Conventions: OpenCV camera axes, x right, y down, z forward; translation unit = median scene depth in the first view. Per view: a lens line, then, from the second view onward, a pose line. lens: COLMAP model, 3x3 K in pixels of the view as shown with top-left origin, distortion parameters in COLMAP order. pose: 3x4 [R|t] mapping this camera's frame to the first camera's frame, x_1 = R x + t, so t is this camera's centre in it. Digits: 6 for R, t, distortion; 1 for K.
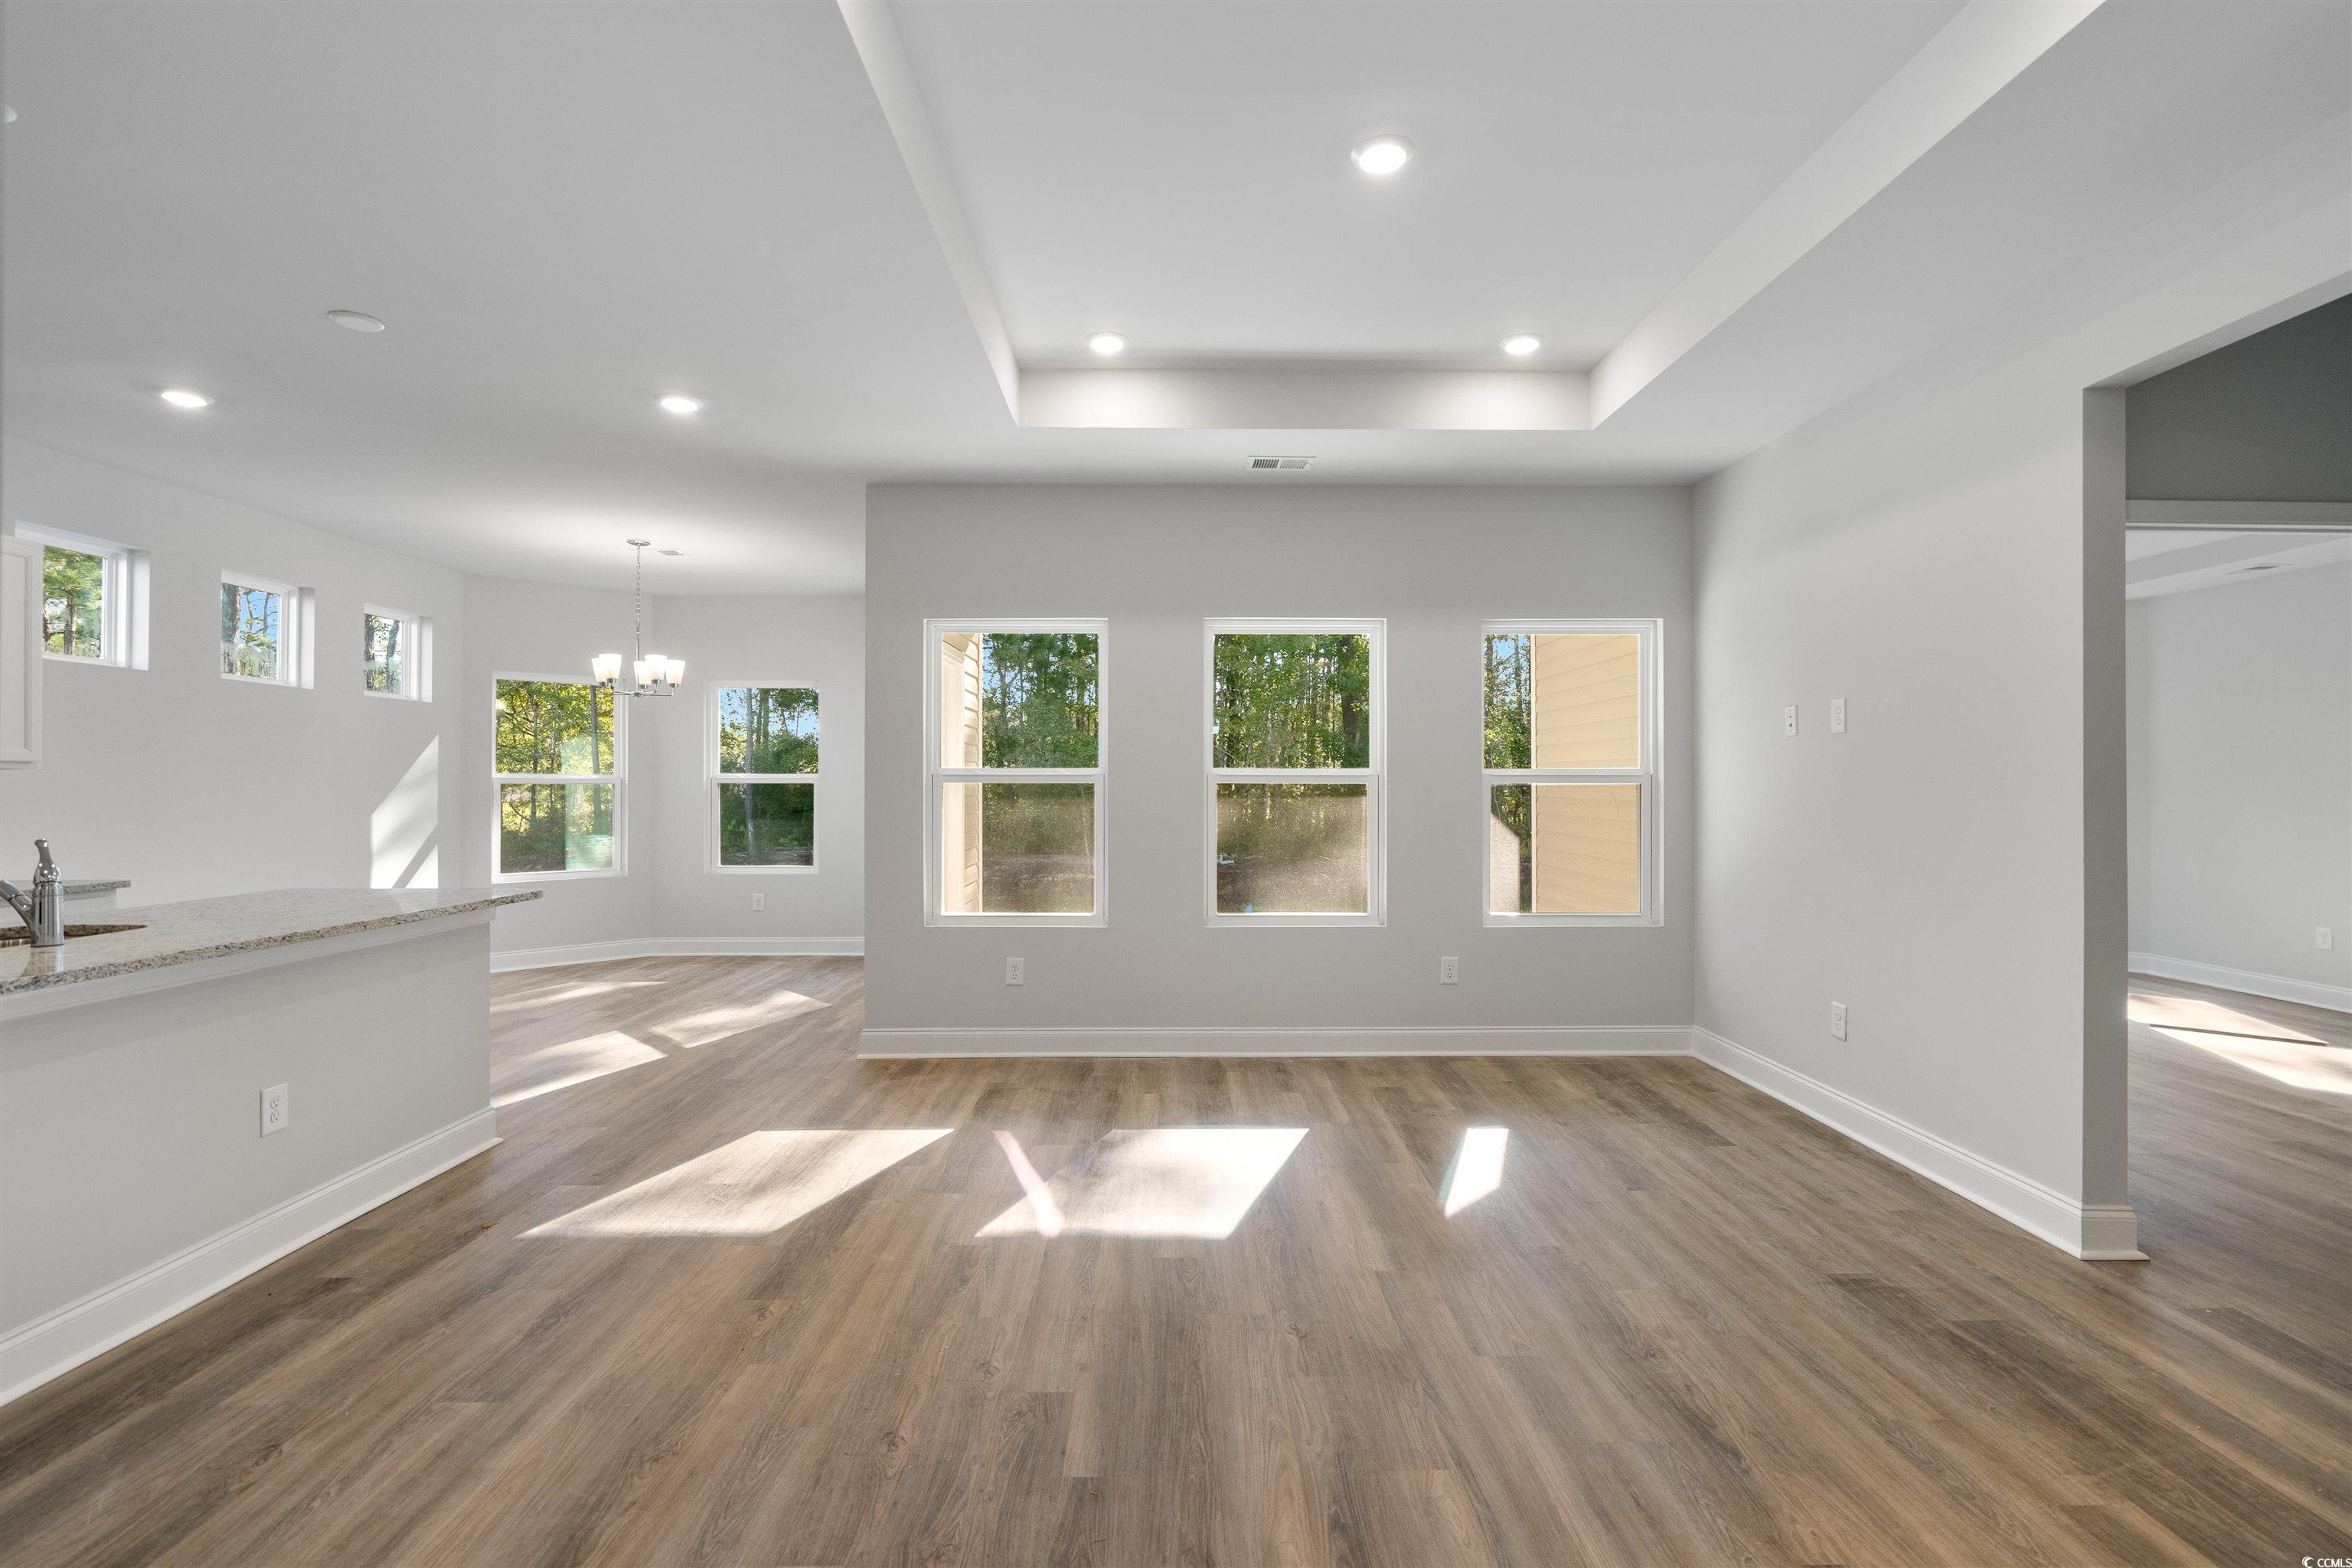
lens RADIAL K [[1069.5, 0, 1190.6], [0, 1069.5, 785.0], [0, 0, 1]] dist [-0.001813, -0.000309]
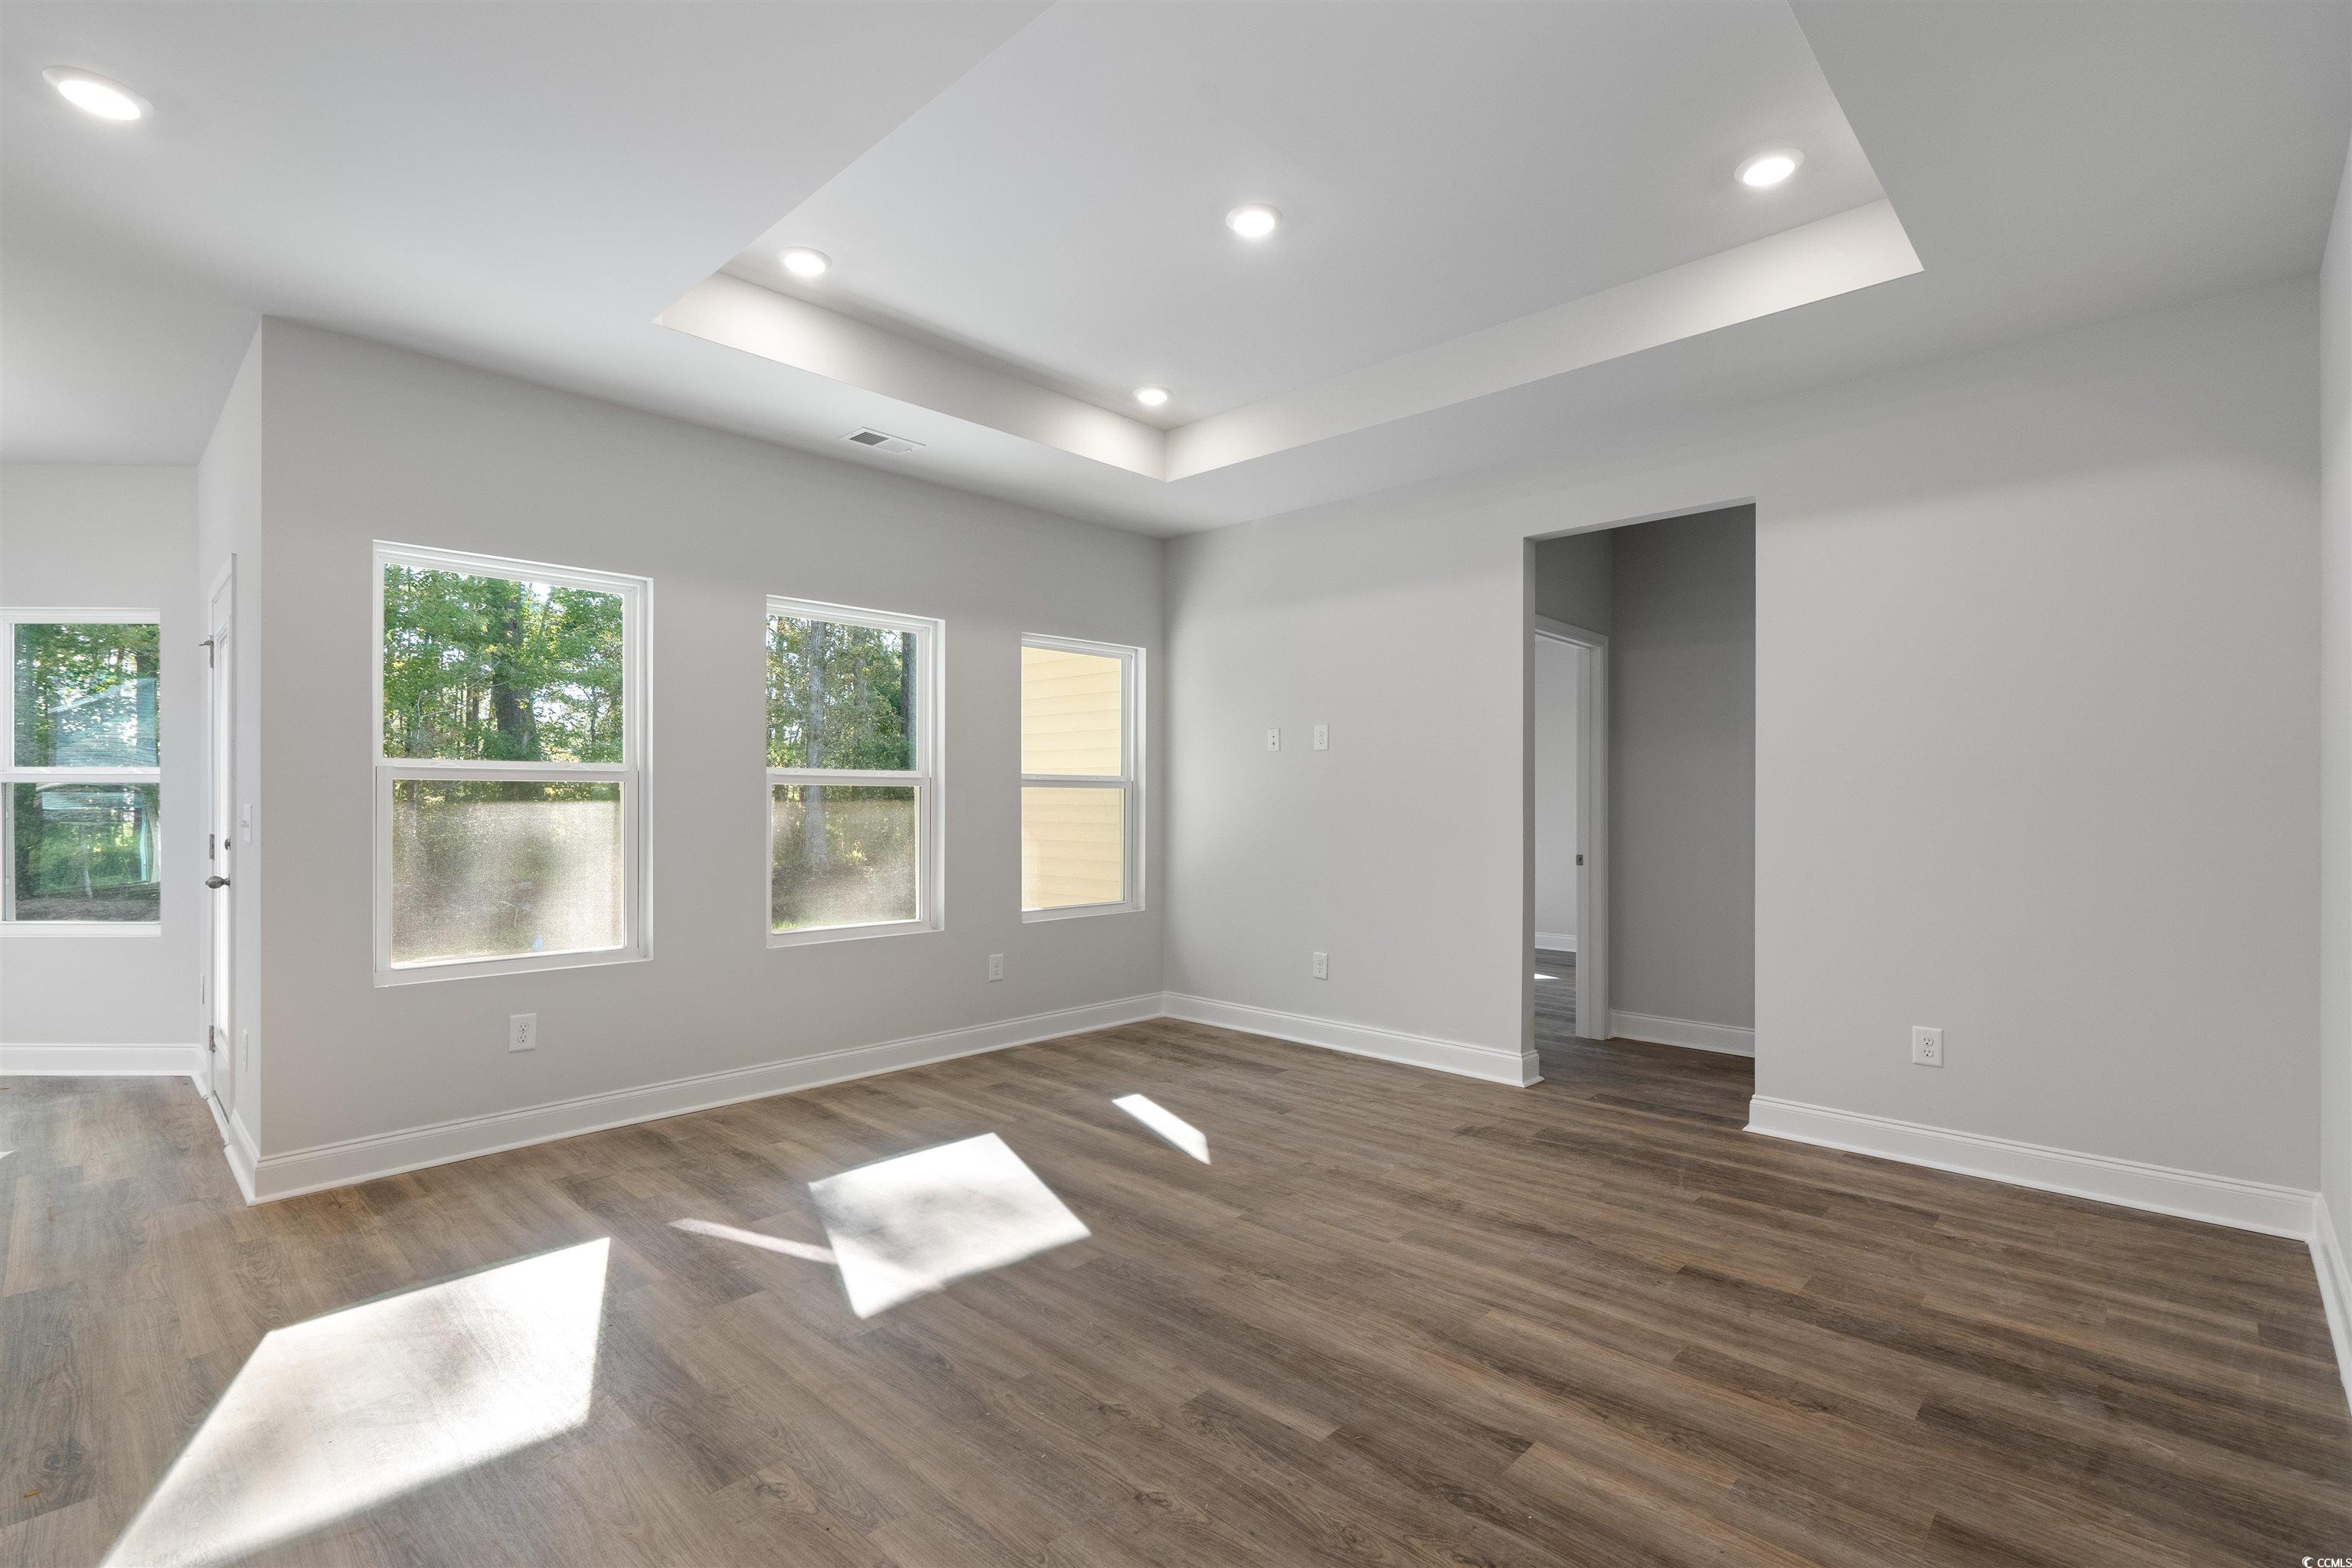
lens RADIAL K [[1069.5, 0, 1180.7], [0, 1069.5, 809.9], [0, 0, 1]] dist [-0.001813, -0.000309]
pose [[0.698407, -0.006150, 0.715675, -0.588518], [-0.001783, 0.999945, 0.010333, 0.014431], [-0.715699, -0.008493, 0.698357, 0.232258]]
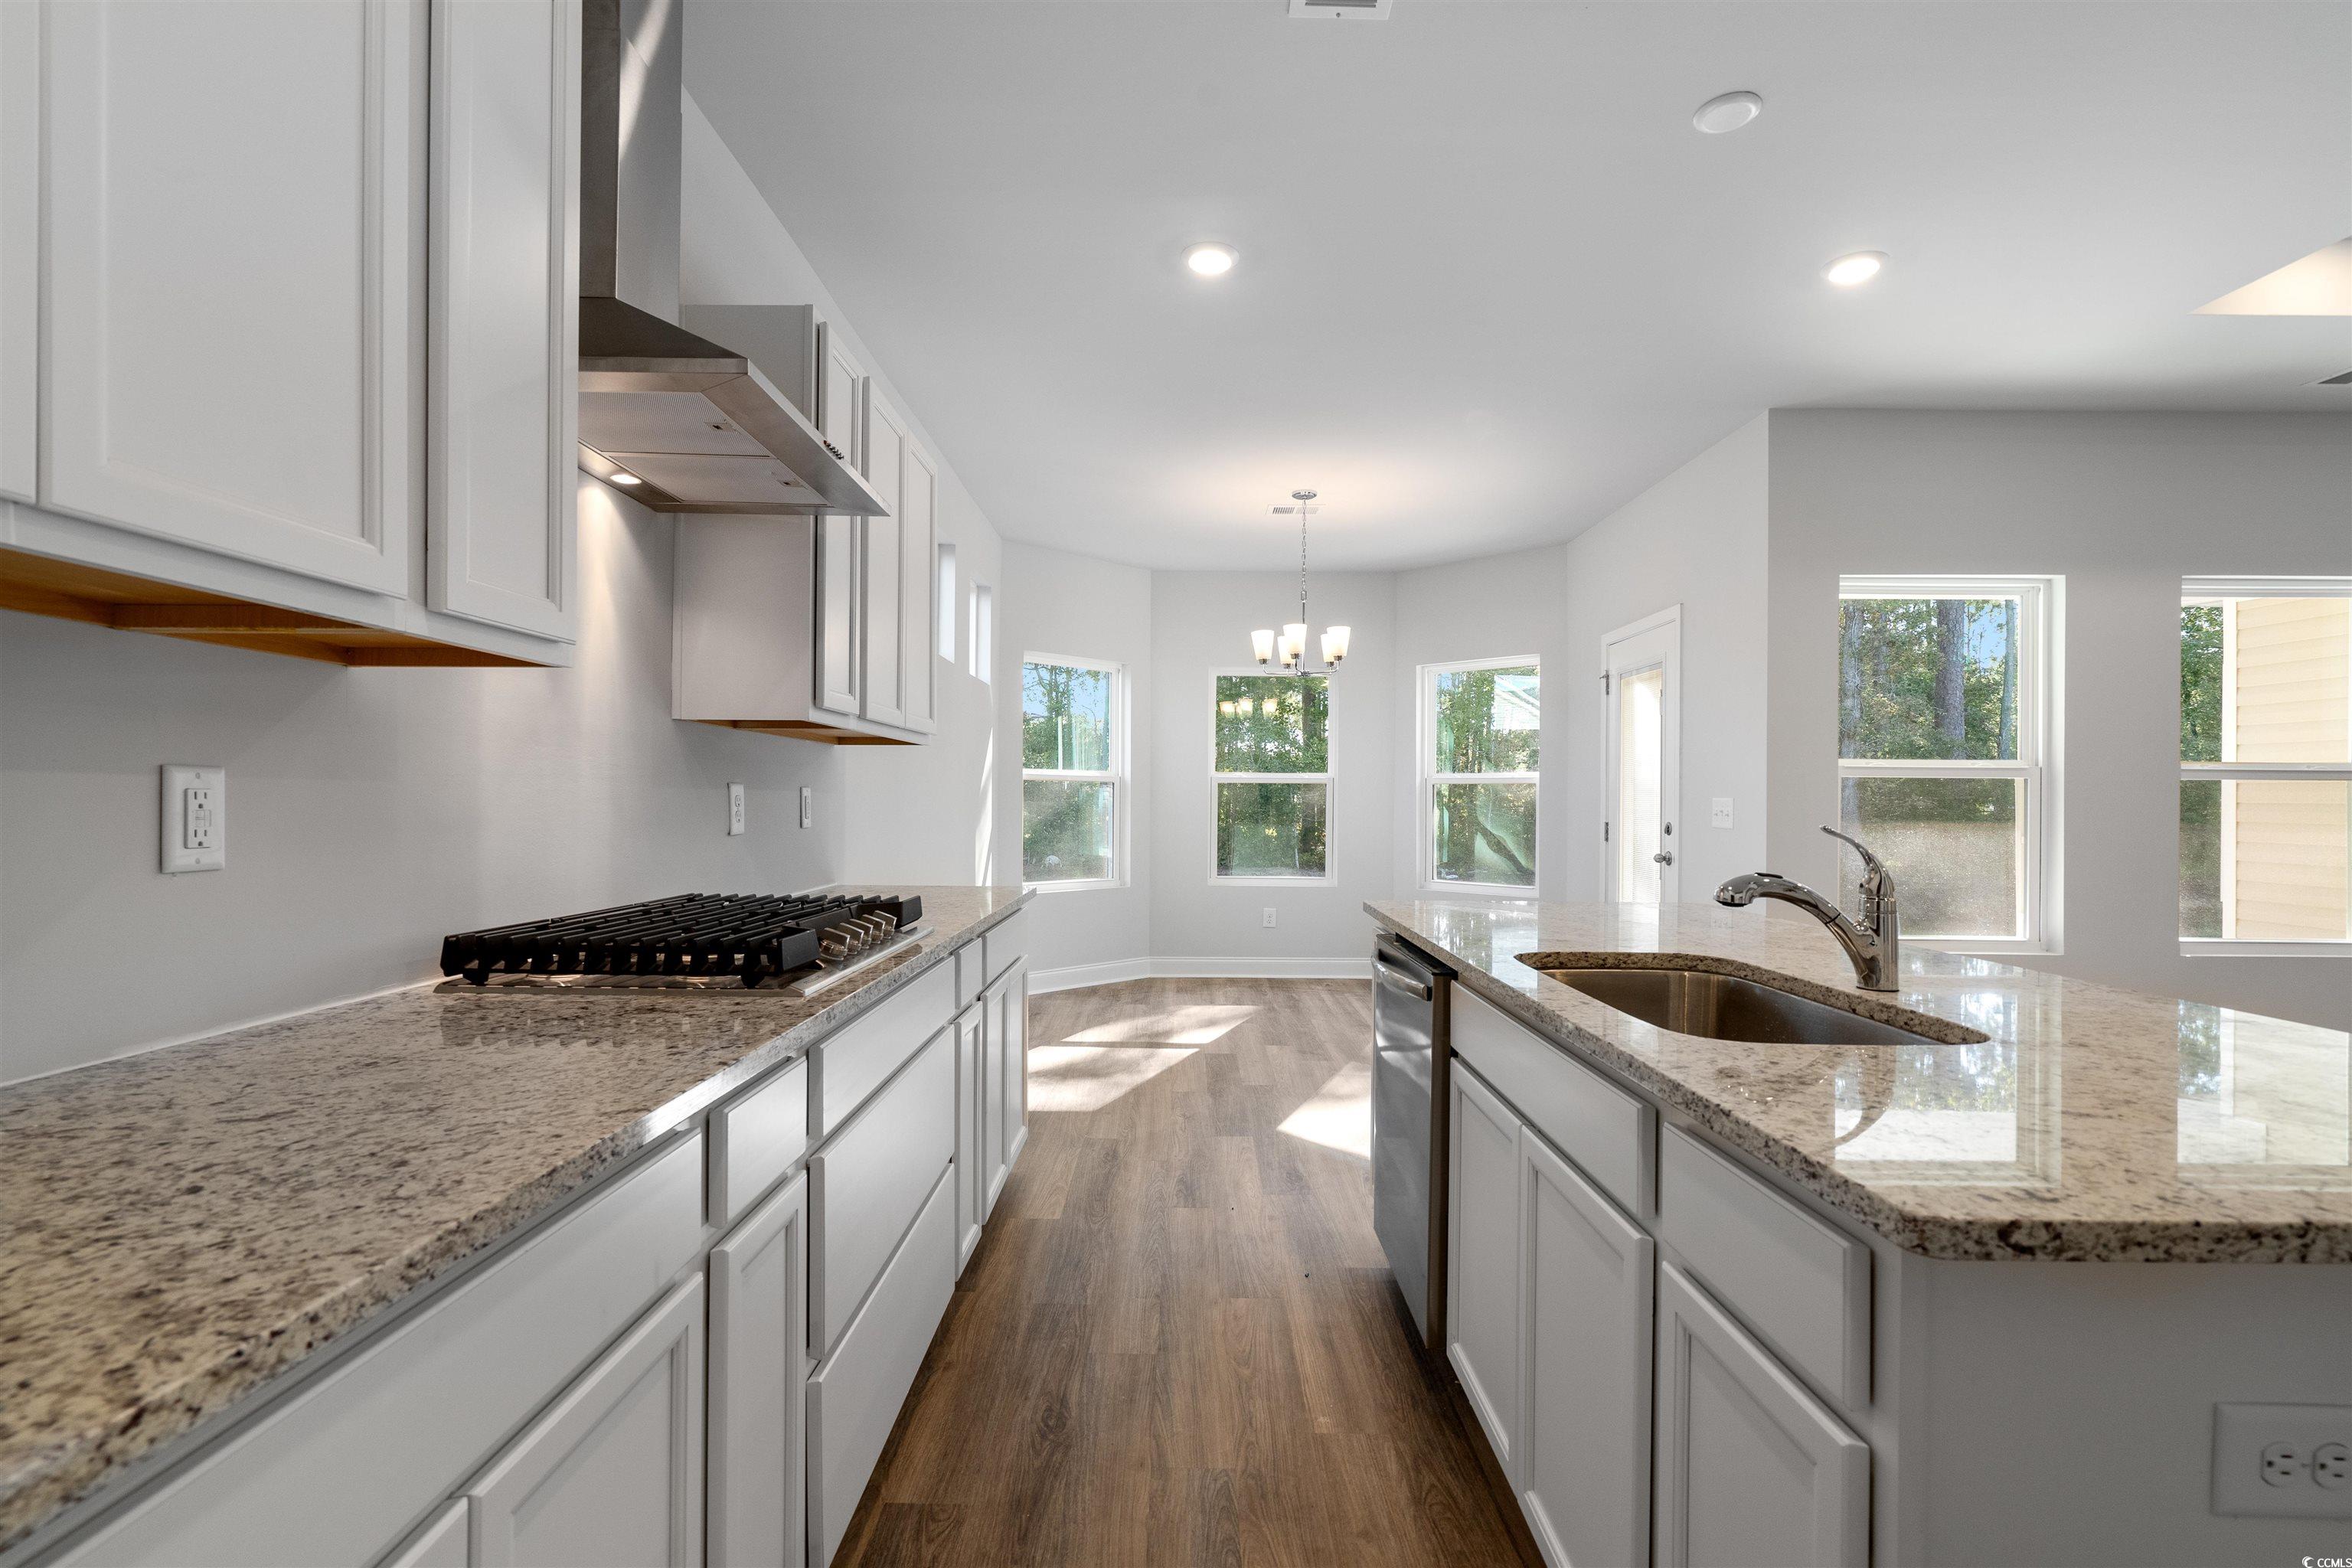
lens RADIAL K [[1069.5, 0, 1156.3], [0, 1069.5, 797.5], [0, 0, 1]] dist [-0.001813, -0.000309]
pose [[0.999772, -0.000870, -0.021339, -1.177342], [0.000921, 0.999997, 0.002404, 0.024361], [0.021337, -0.002424, 0.999769, 0.281651]]
